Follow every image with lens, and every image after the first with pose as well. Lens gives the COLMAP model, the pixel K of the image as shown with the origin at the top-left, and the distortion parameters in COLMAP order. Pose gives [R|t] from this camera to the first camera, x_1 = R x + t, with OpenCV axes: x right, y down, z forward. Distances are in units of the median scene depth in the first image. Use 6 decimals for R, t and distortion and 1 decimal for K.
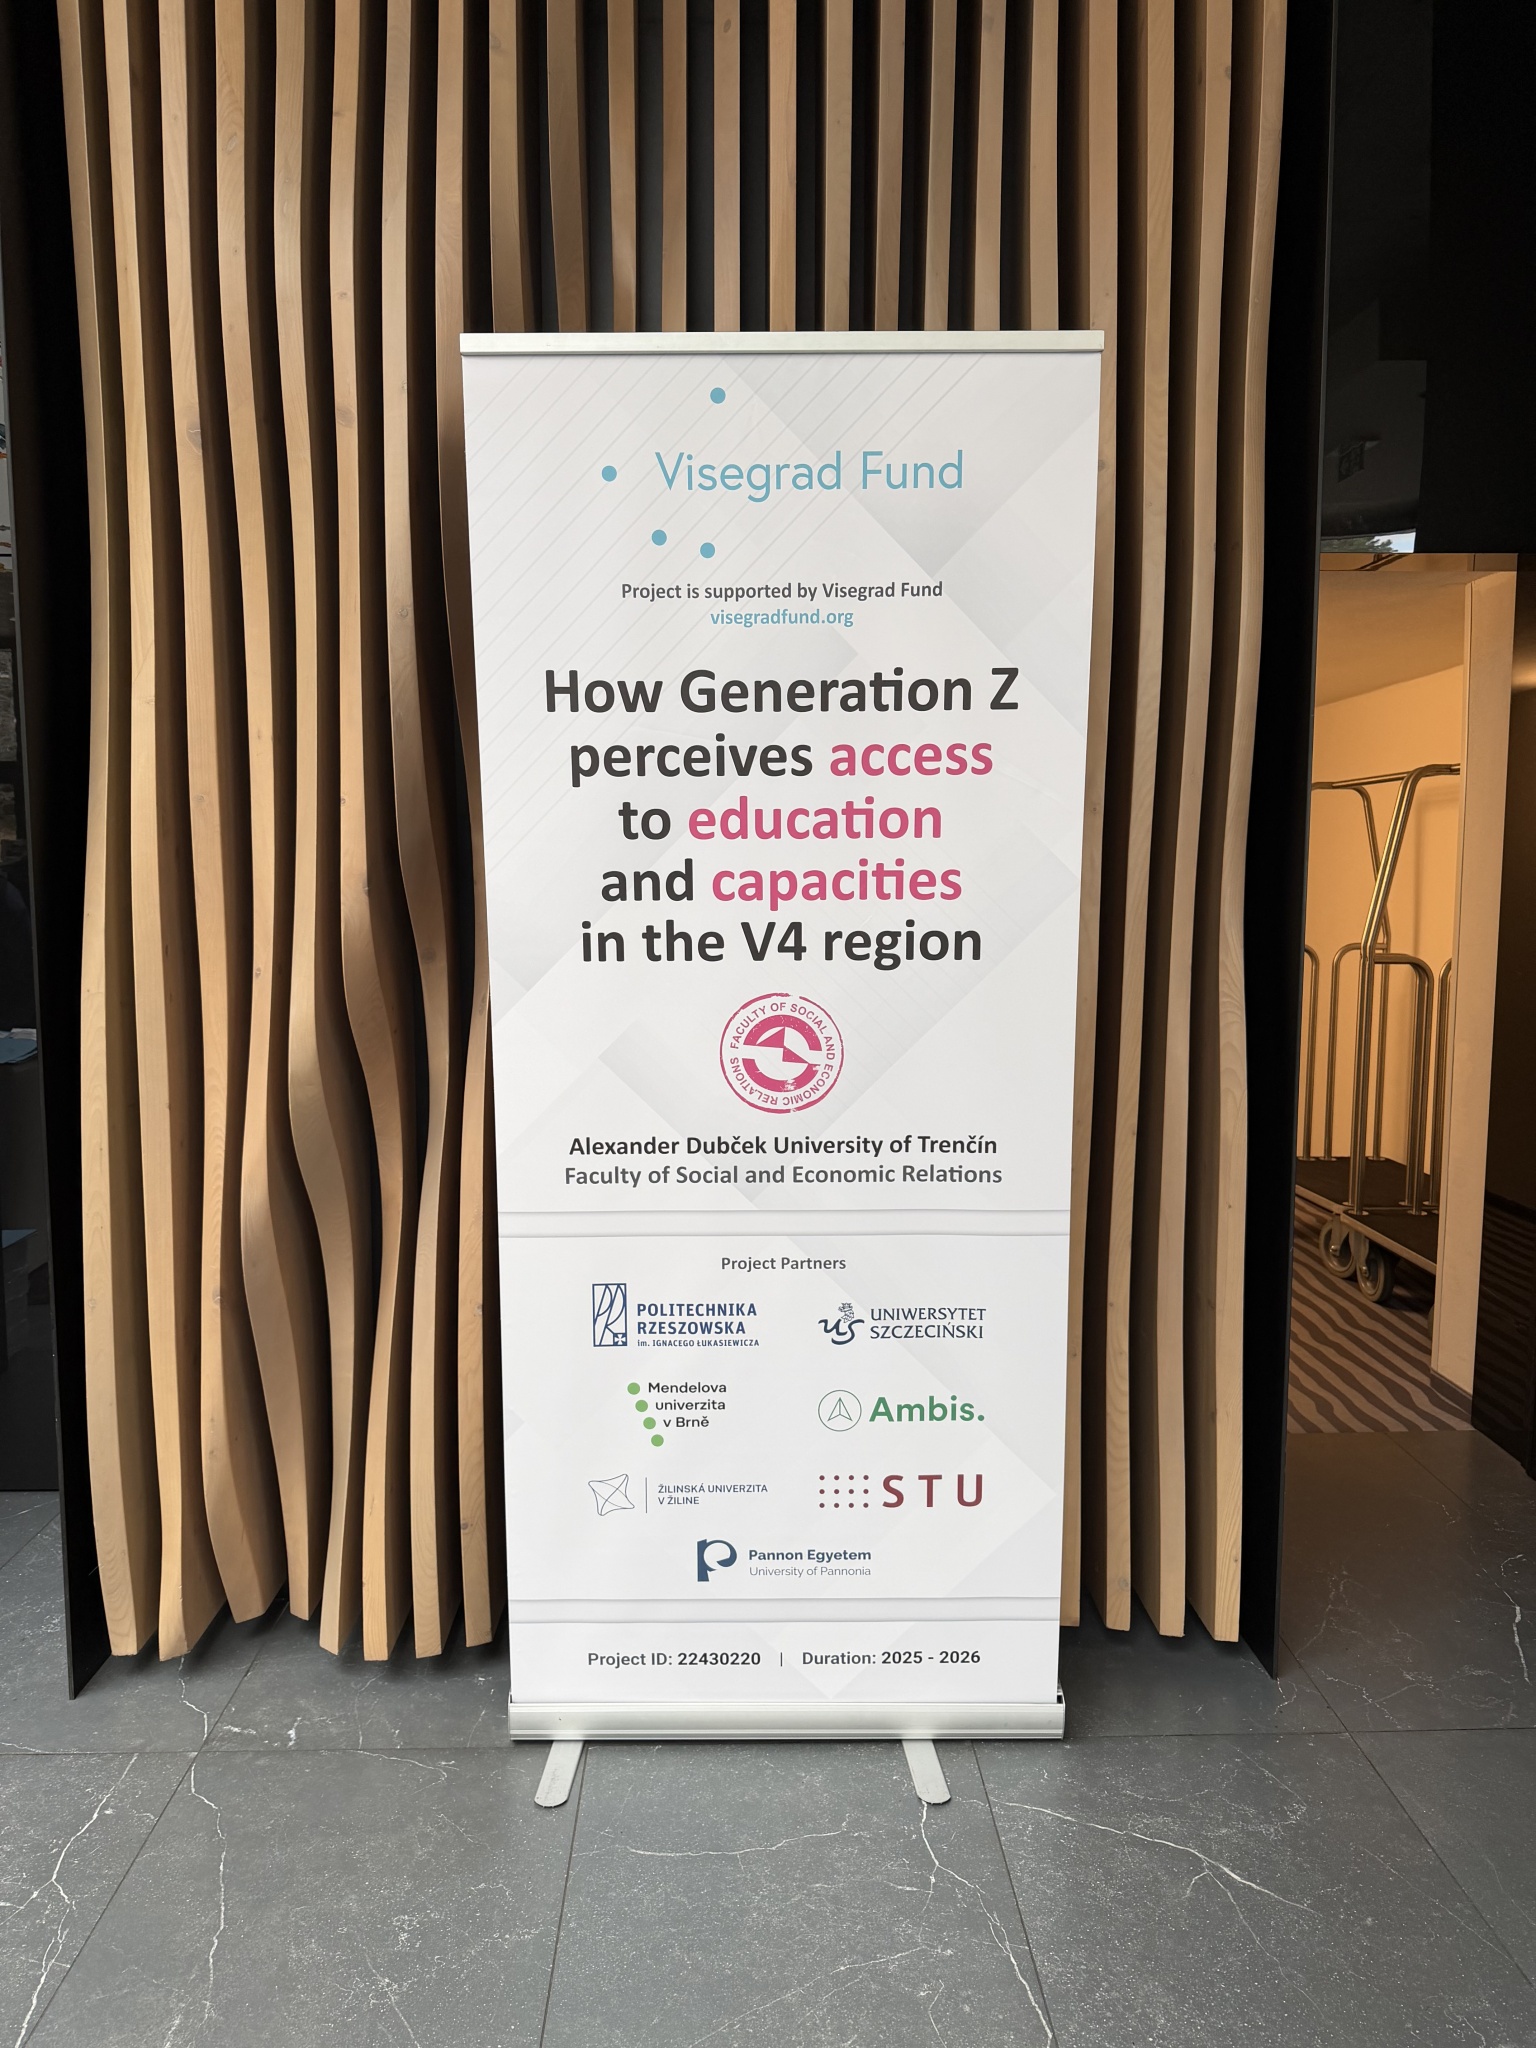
lens RADIAL K [[1435.5, 0, 759.1], [0, 1435.5, 1022.3], [0, 0, 1]] dist [0.036314, -0.029936]
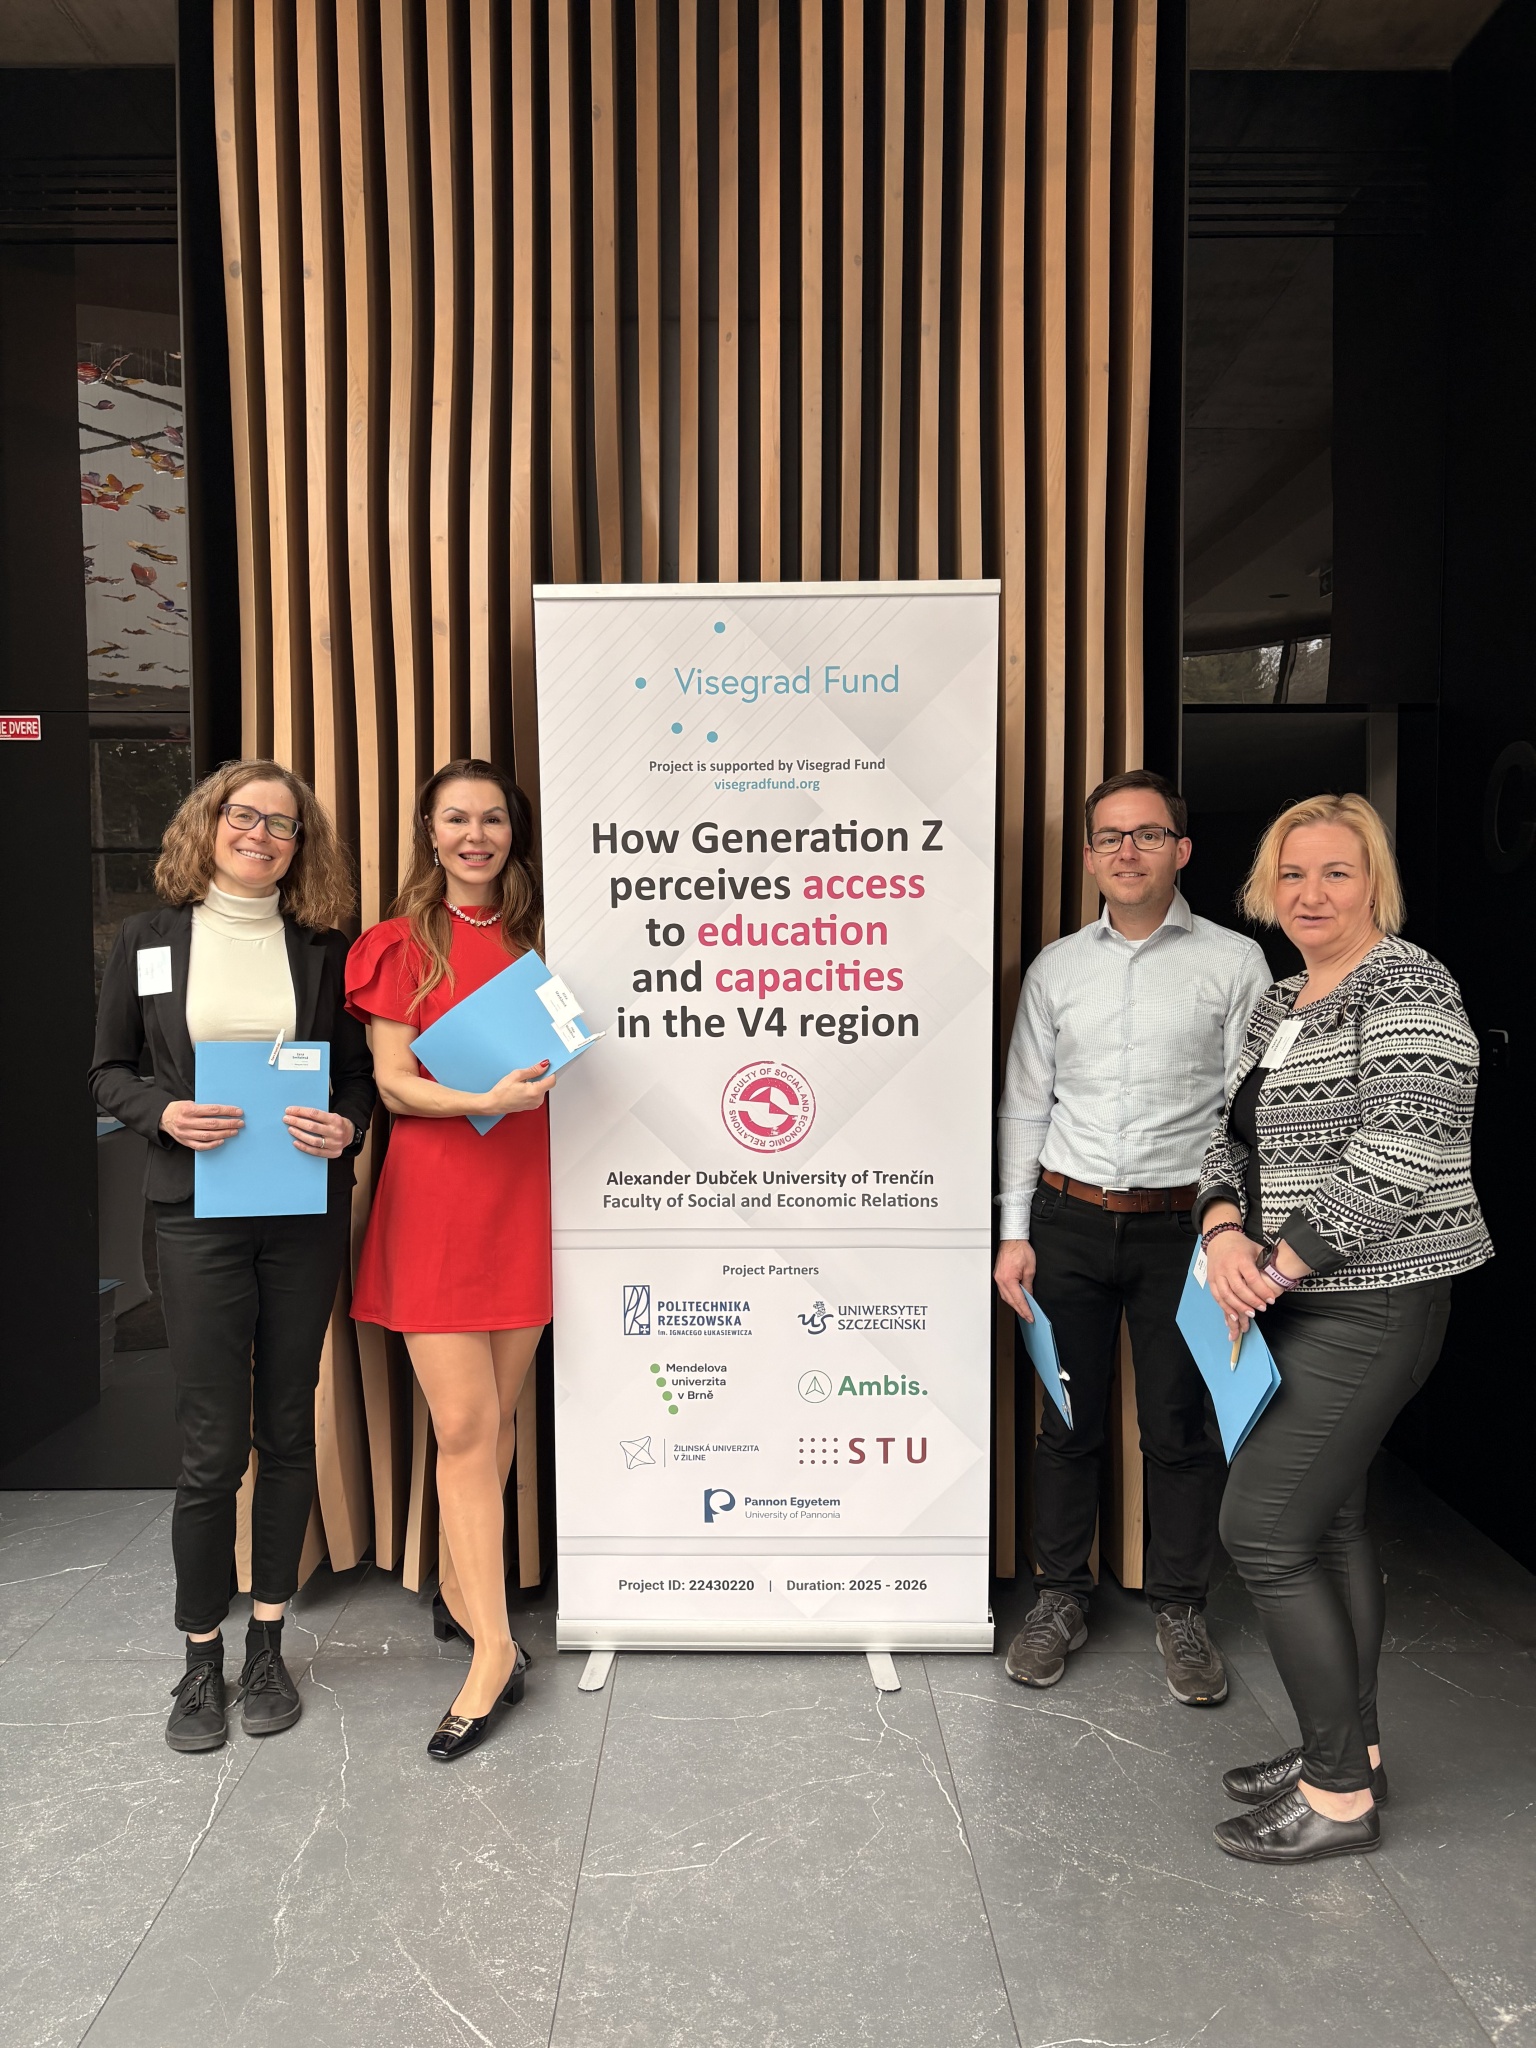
lens RADIAL K [[1546.1, 0, 766.0], [0, 1546.1, 1035.5], [0, 0, 1]] dist [0.013049, -0.041826]
pose [[0.999950, -0.000580, -0.010014, 0.028083], [0.000071, 0.998715, -0.050687, 0.028311], [0.010030, 0.050683, 0.998664, -0.426340]]
